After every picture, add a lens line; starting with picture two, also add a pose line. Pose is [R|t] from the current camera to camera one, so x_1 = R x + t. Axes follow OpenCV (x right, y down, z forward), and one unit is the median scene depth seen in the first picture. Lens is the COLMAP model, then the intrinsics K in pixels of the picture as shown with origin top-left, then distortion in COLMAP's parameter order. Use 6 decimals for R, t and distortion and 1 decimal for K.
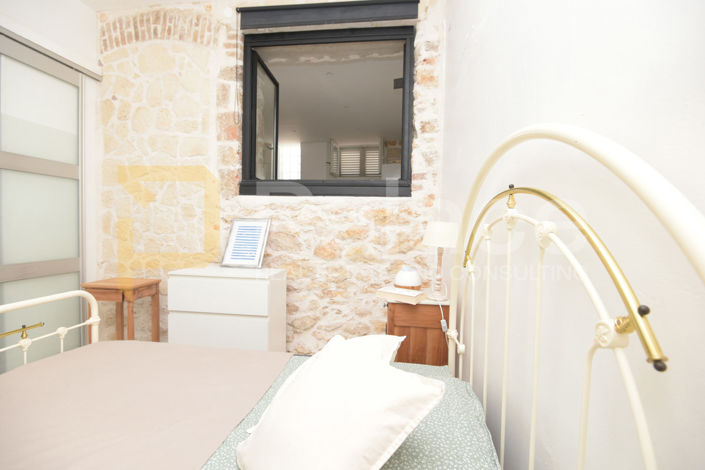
lens RADIAL K [[325.2, 0, 352.5], [0, 325.2, 235.0], [0, 0, 1]] dist [-0.013468, -0.005739]
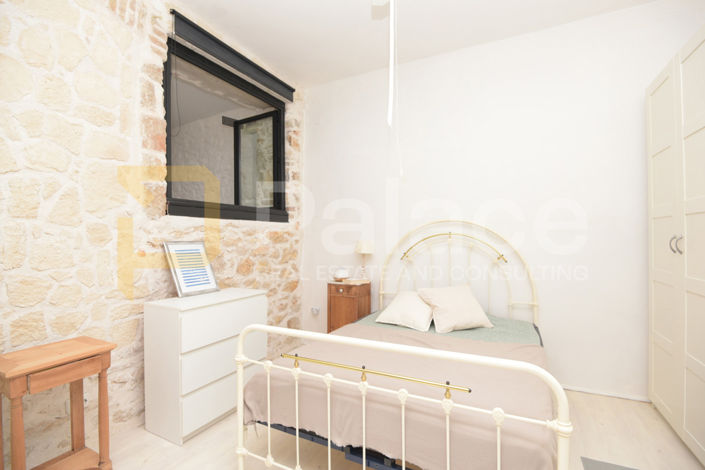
lens RADIAL K [[325.2, 0, 352.5], [0, 325.2, 235.0], [0, 0, 1]] dist [-0.013468, -0.005739]
pose [[0.349312, -0.013132, 0.936915, -1.020154], [0.041599, 0.999133, -0.001506, -0.048178], [-0.936083, 0.039501, 0.349555, 0.234141]]
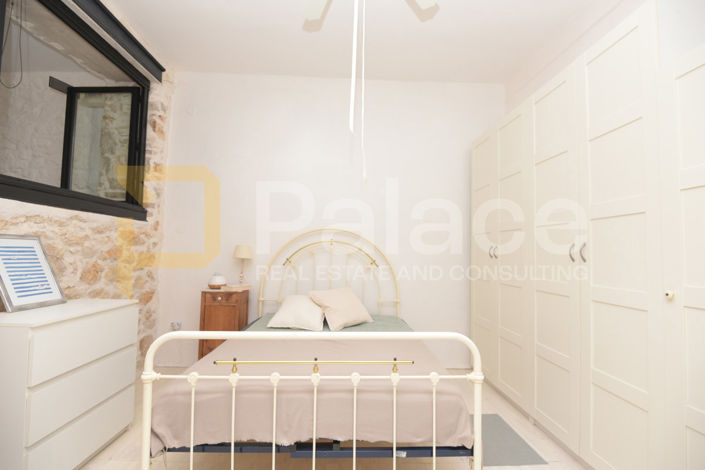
lens RADIAL K [[325.2, 0, 352.5], [0, 325.2, 235.0], [0, 0, 1]] dist [-0.013468, -0.005739]
pose [[-0.154728, 0.030967, 0.987472, -1.068409], [0.009999, 0.999507, -0.029778, -0.024216], [-0.987907, 0.005266, -0.154961, 0.421903]]
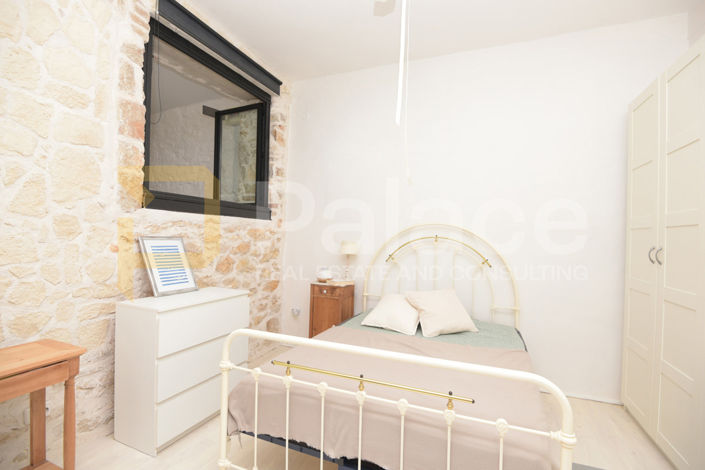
lens RADIAL K [[325.2, 0, 352.5], [0, 325.2, 235.0], [0, 0, 1]] dist [-0.013468, -0.005739]
pose [[0.274625, -0.007086, 0.961525, -1.011565], [0.009350, 0.999945, 0.004698, -0.055384], [-0.961506, 0.007700, 0.274677, 0.280640]]
